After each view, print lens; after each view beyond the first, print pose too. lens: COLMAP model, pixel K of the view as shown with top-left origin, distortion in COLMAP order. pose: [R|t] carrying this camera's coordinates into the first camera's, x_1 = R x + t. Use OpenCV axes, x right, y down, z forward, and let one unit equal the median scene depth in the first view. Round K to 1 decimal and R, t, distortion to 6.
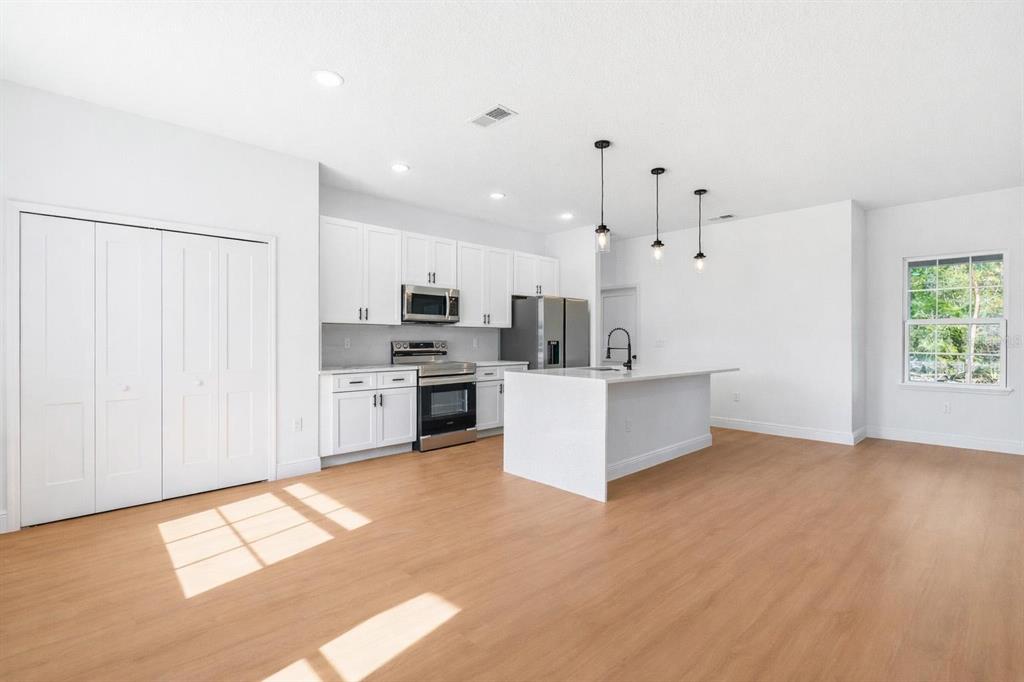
lens RADIAL K [[469.4, 0, 513.0], [0, 469.4, 337.7], [0, 0, 1]] dist [0.013764, -0.000138]
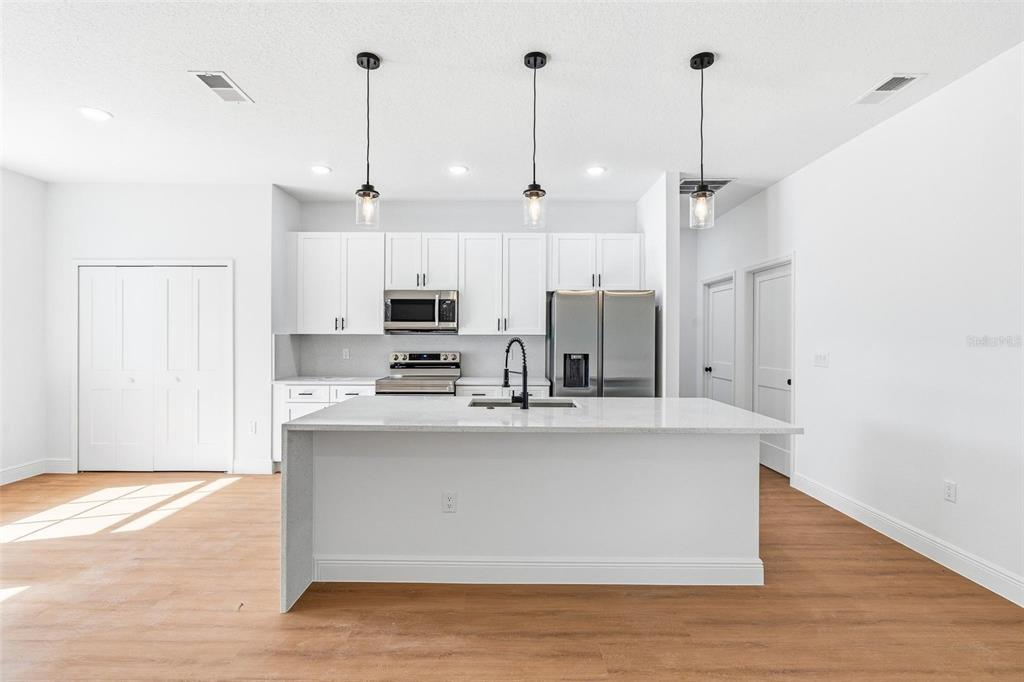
lens RADIAL K [[472.6, 0, 509.9], [0, 472.6, 336.5], [0, 0, 1]] dist [-0.007667, 0.001258]
pose [[0.718487, -0.002902, -0.695534, 0.646031], [-0.000917, 0.999986, -0.005119, -0.020215], [0.695540, 0.004315, 0.718475, 0.549640]]
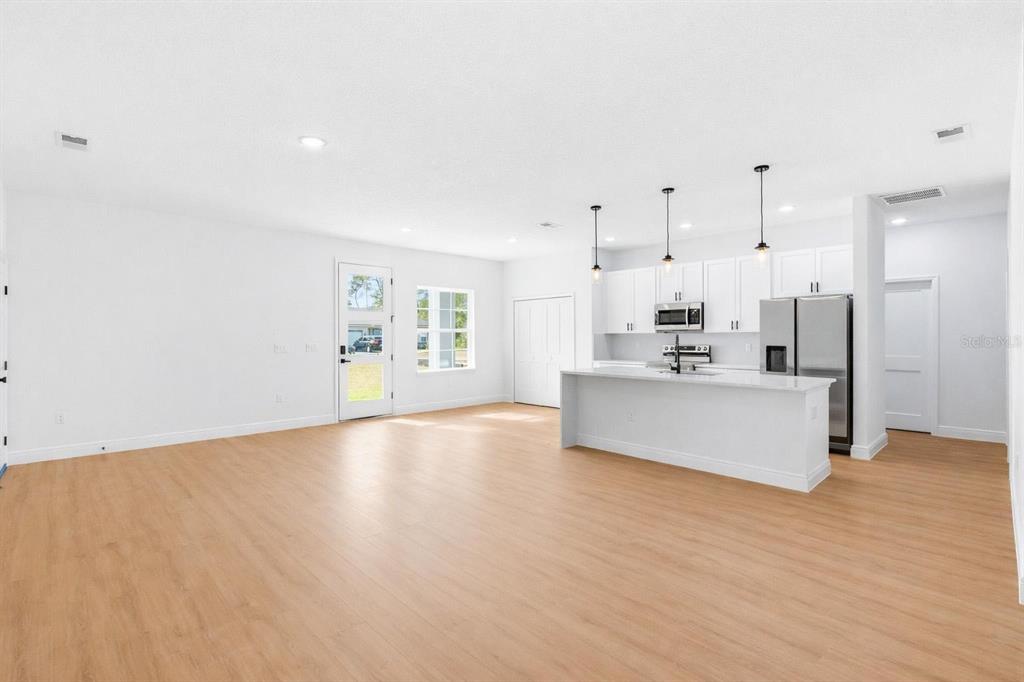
lens RADIAL K [[474.2, 0, 510.8], [0, 474.2, 340.7], [0, 0, 1]] dist [0.019750, -0.000162]
pose [[0.005850, 0.005197, -0.999969, 1.320113], [0.005398, 0.999972, 0.005228, -0.015527], [0.999968, -0.005428, 0.005822, 0.601588]]
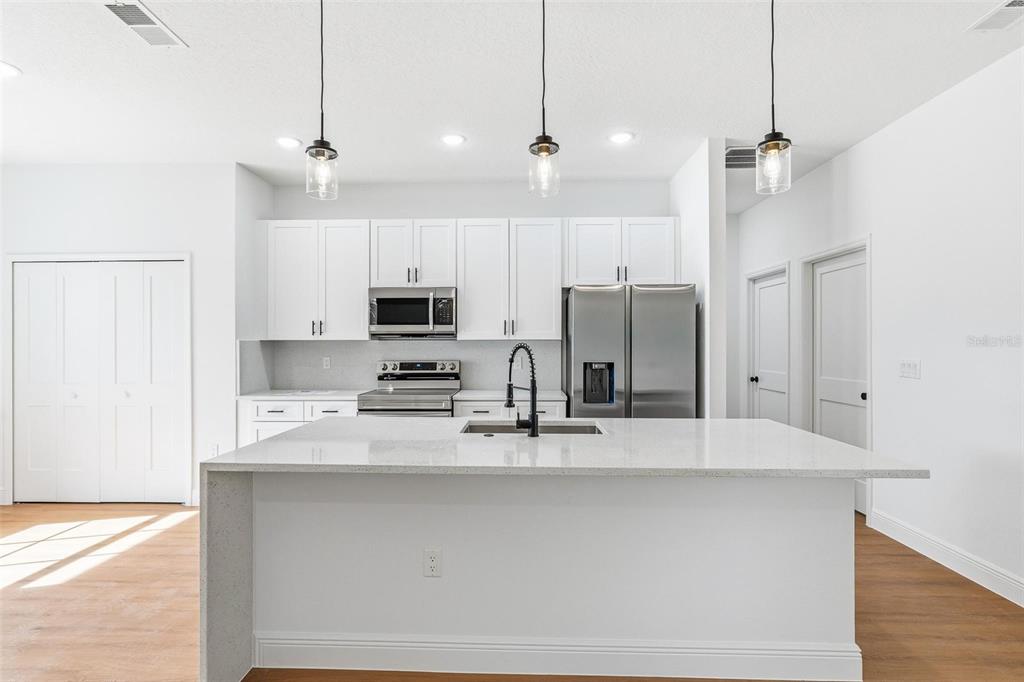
lens RADIAL K [[502.5, 0, 509.3], [0, 502.5, 340.8], [0, 0, 1]] dist [-0.006421, 0.001045]
pose [[0.698101, -0.008126, -0.715953, 0.575358], [0.004294, 0.999965, -0.007163, -0.020583], [0.715986, 0.001926, 0.698112, 0.636469]]
